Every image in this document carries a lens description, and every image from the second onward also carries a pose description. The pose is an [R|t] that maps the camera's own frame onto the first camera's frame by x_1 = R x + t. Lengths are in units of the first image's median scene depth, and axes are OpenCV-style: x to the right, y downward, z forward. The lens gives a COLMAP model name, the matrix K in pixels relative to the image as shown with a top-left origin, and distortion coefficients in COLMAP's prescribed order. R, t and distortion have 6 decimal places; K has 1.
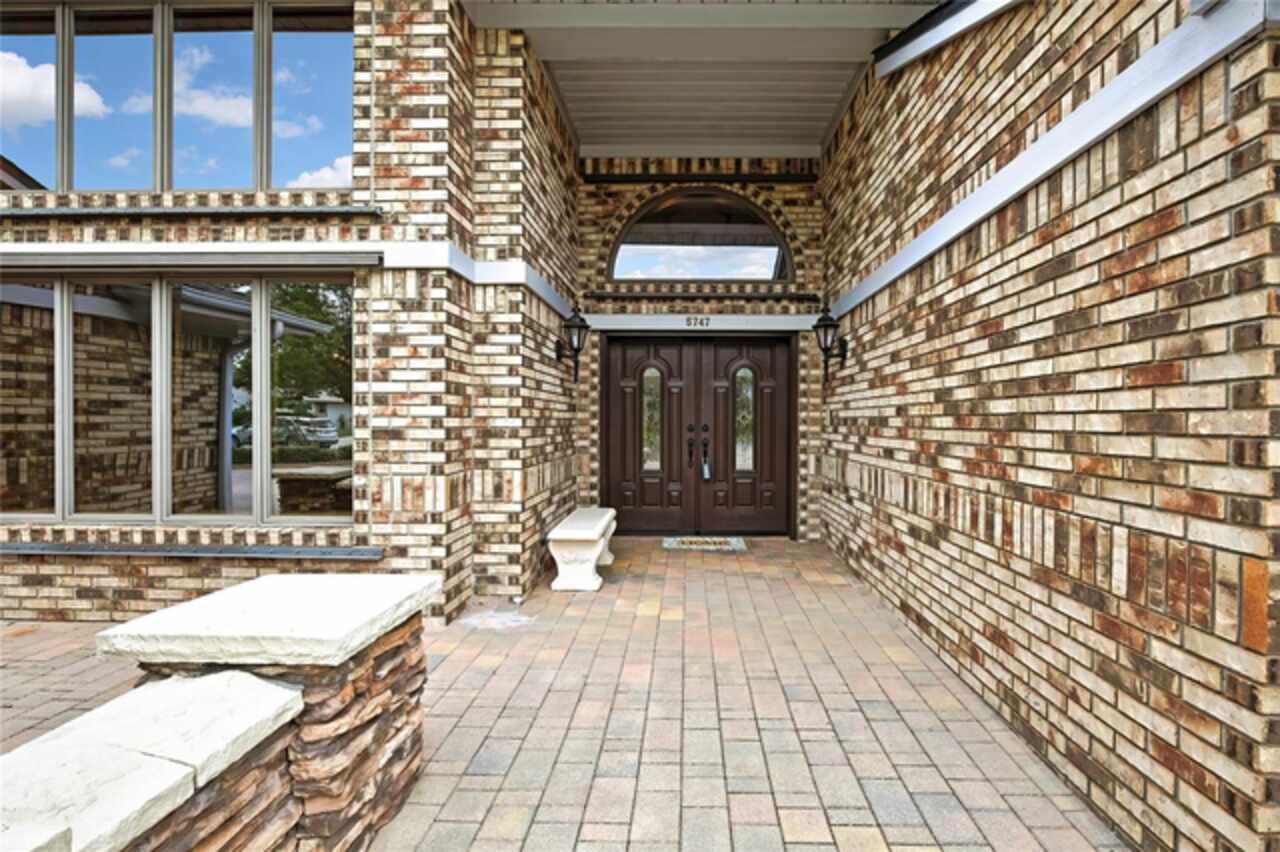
lens RADIAL K [[573.5, 0, 678.5], [0, 573.5, 423.9], [0, 0, 1]] dist [-0.015350, 0.002838]
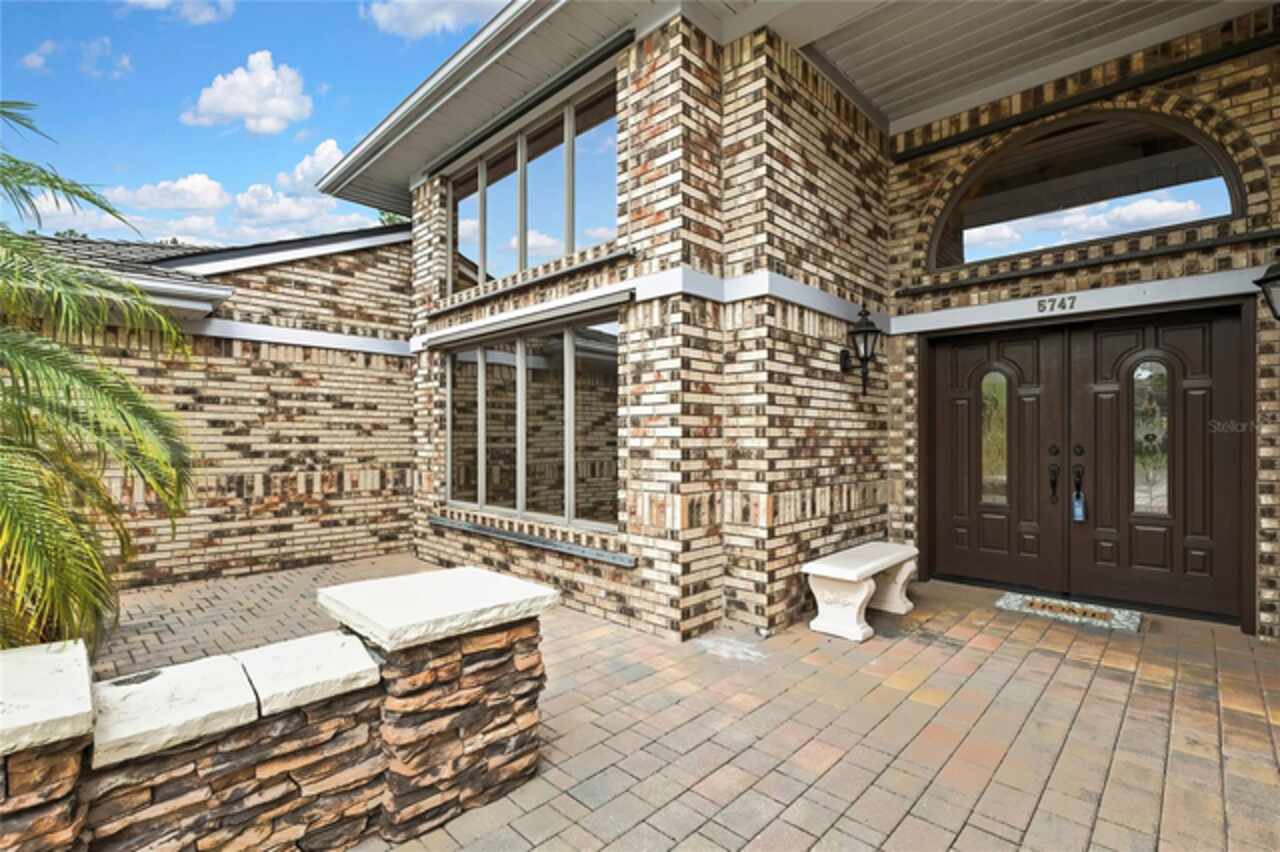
lens RADIAL K [[573.5, 0, 631.9], [0, 573.5, 437.4], [0, 0, 1]] dist [-0.015350, 0.002838]
pose [[0.735379, -0.004601, -0.677641, 0.197273], [-0.001614, 0.999962, -0.008541, -0.003151], [0.677654, 0.007375, 0.735343, 0.162414]]
